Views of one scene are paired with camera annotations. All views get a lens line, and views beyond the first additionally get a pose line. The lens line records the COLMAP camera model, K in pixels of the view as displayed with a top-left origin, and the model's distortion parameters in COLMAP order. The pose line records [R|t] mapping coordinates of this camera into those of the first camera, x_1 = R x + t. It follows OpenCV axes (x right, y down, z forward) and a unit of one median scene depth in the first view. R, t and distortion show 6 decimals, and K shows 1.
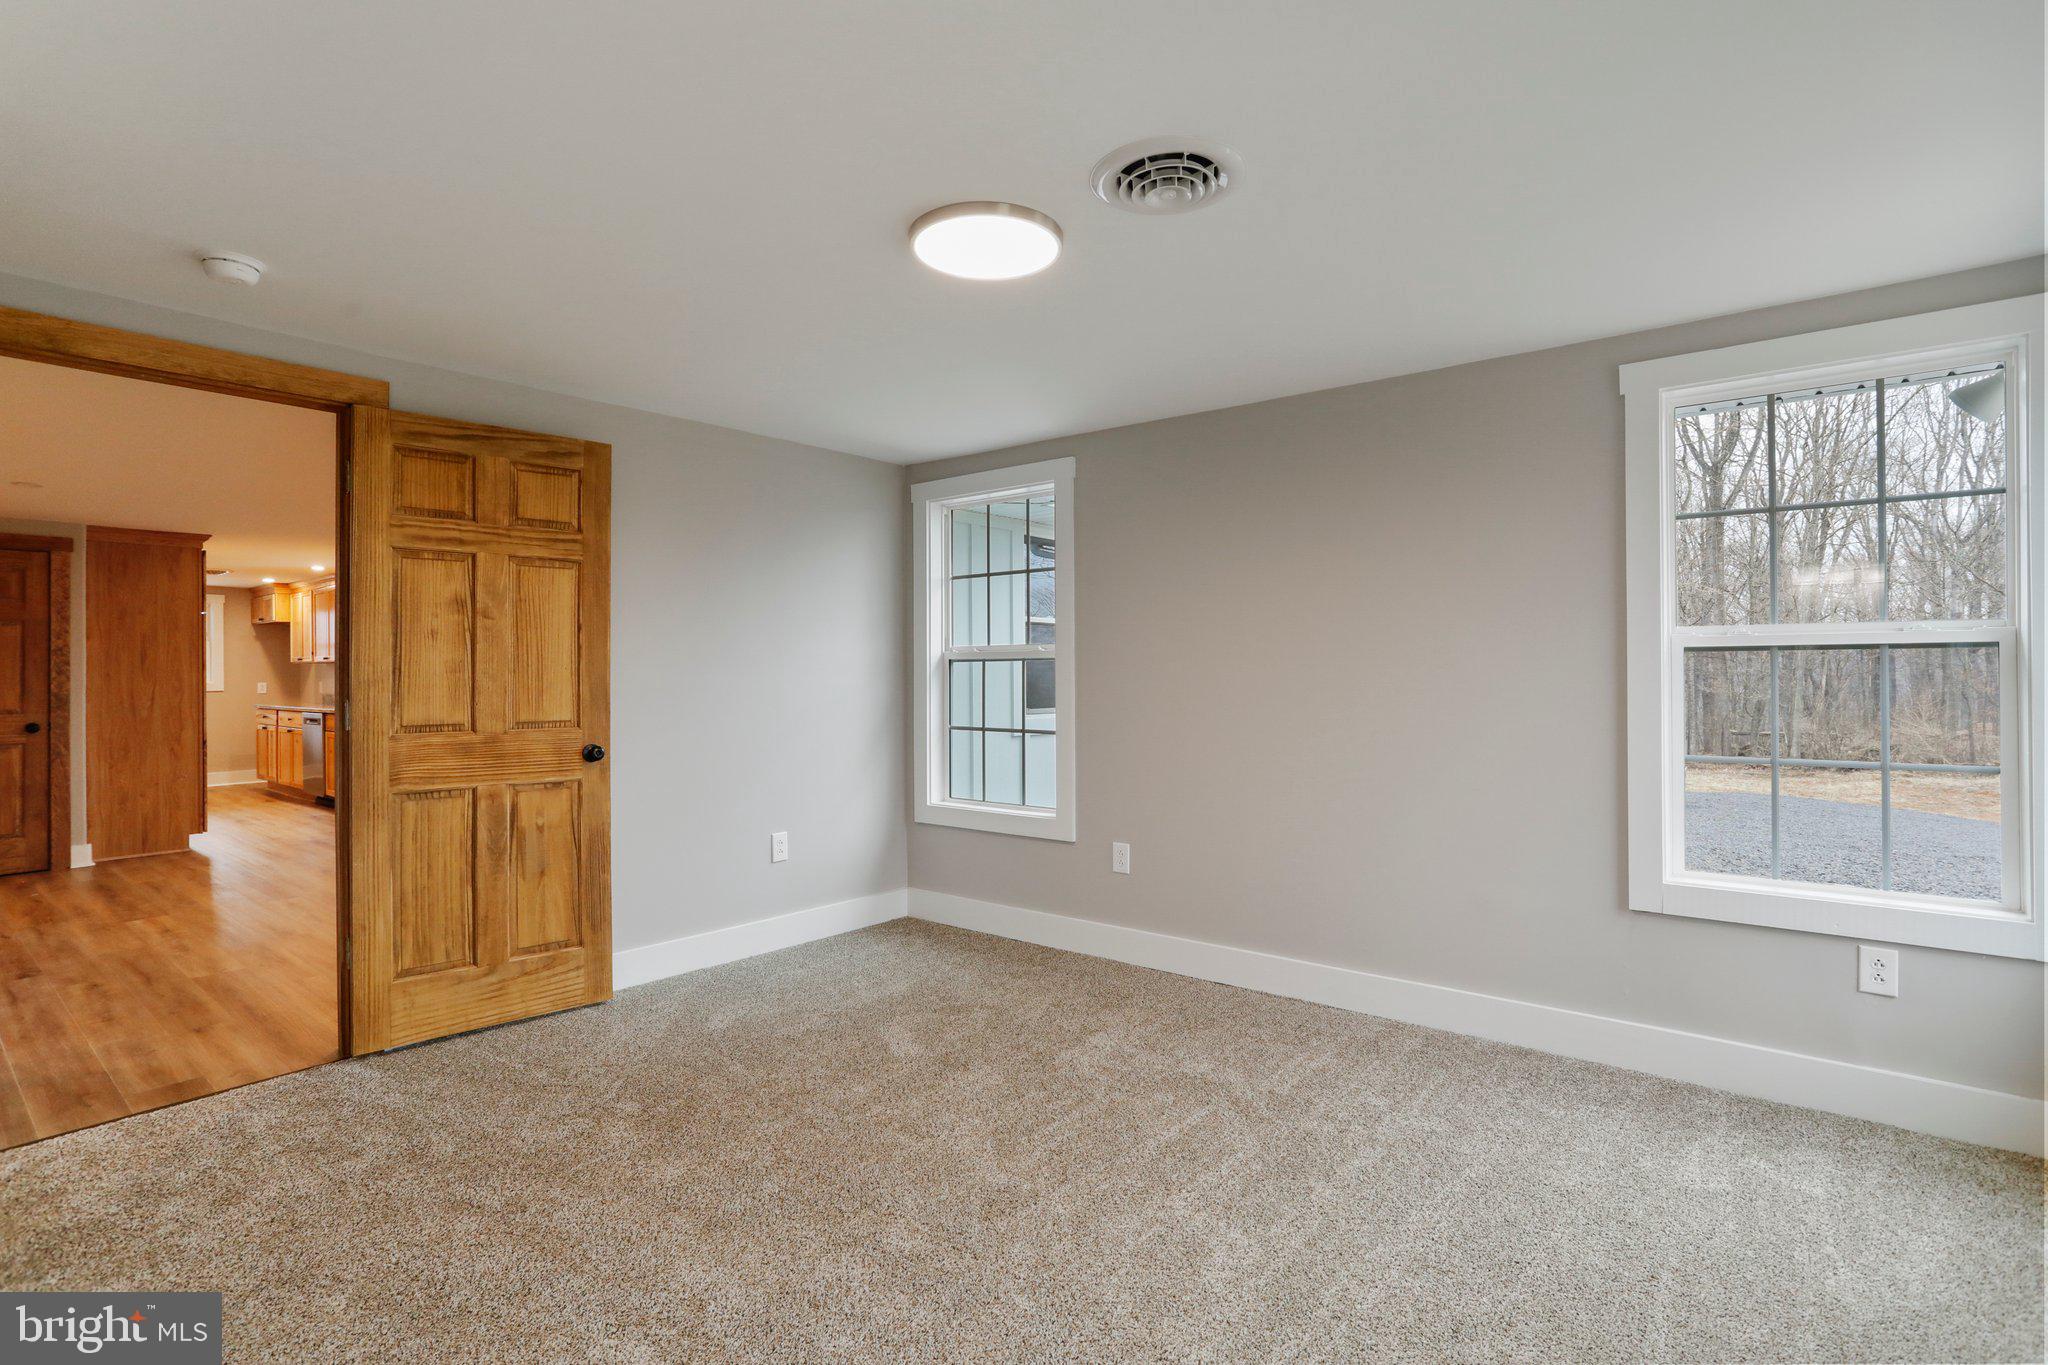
lens RADIAL K [[1009.9, 0, 1027.6], [0, 1009.9, 677.6], [0, 0, 1]] dist [-0.052292, 0.025021]
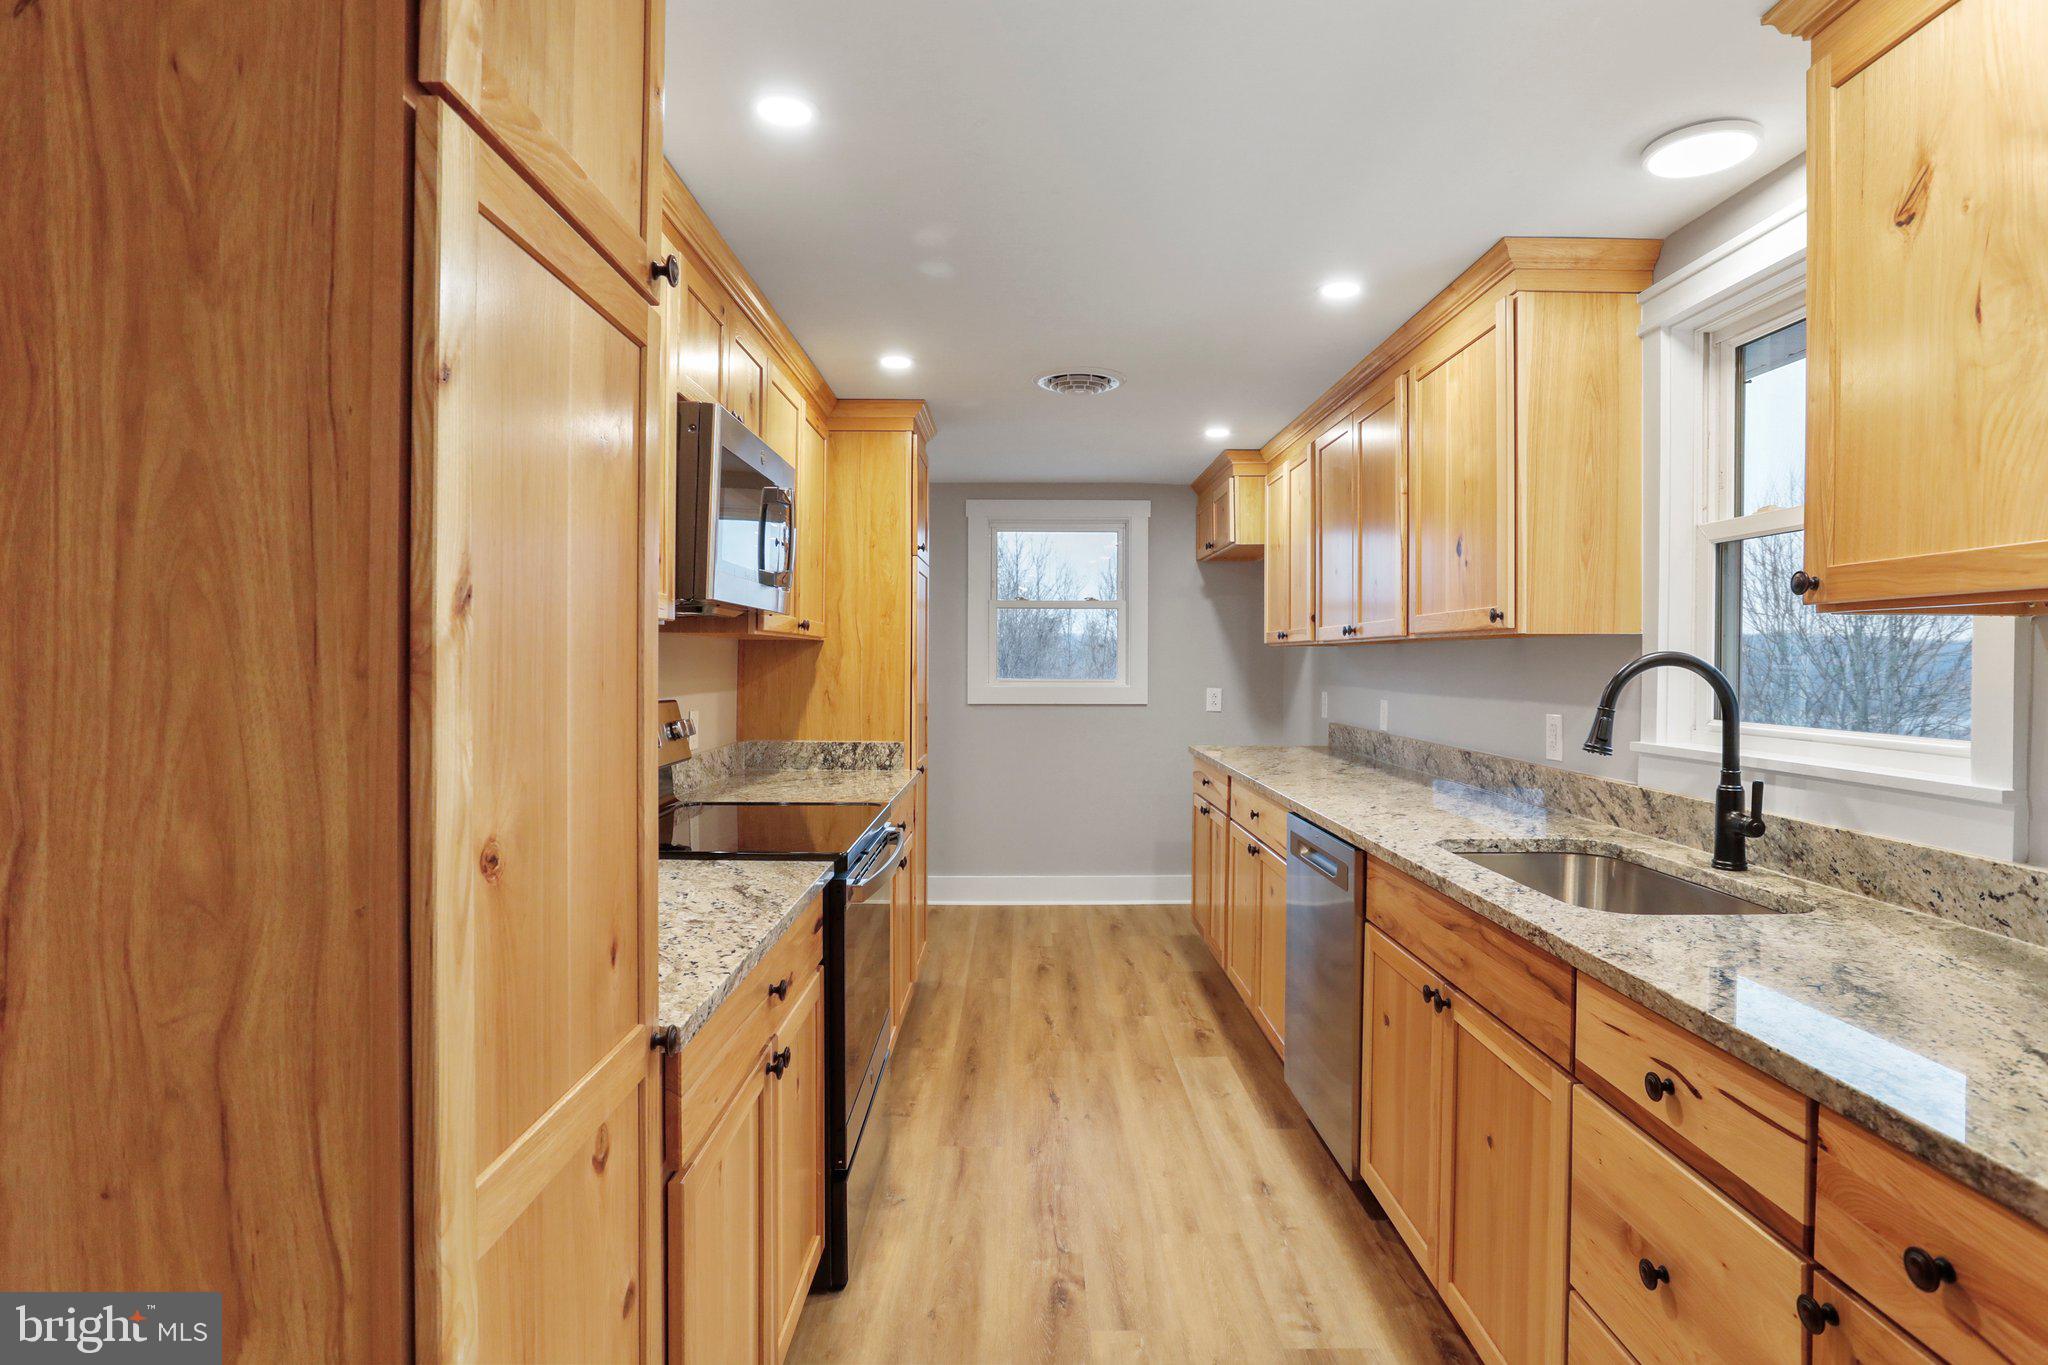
lens RADIAL K [[1071.5, 0, 1036.4], [0, 1071.5, 668.3], [0, 0, 1]] dist [-0.044969, 0.016957]
pose [[0.652636, 0.015013, -0.757523, -0.602164], [-0.010702, 0.999887, 0.010596, -0.010922], [0.757596, 0.001191, 0.652723, 0.816109]]
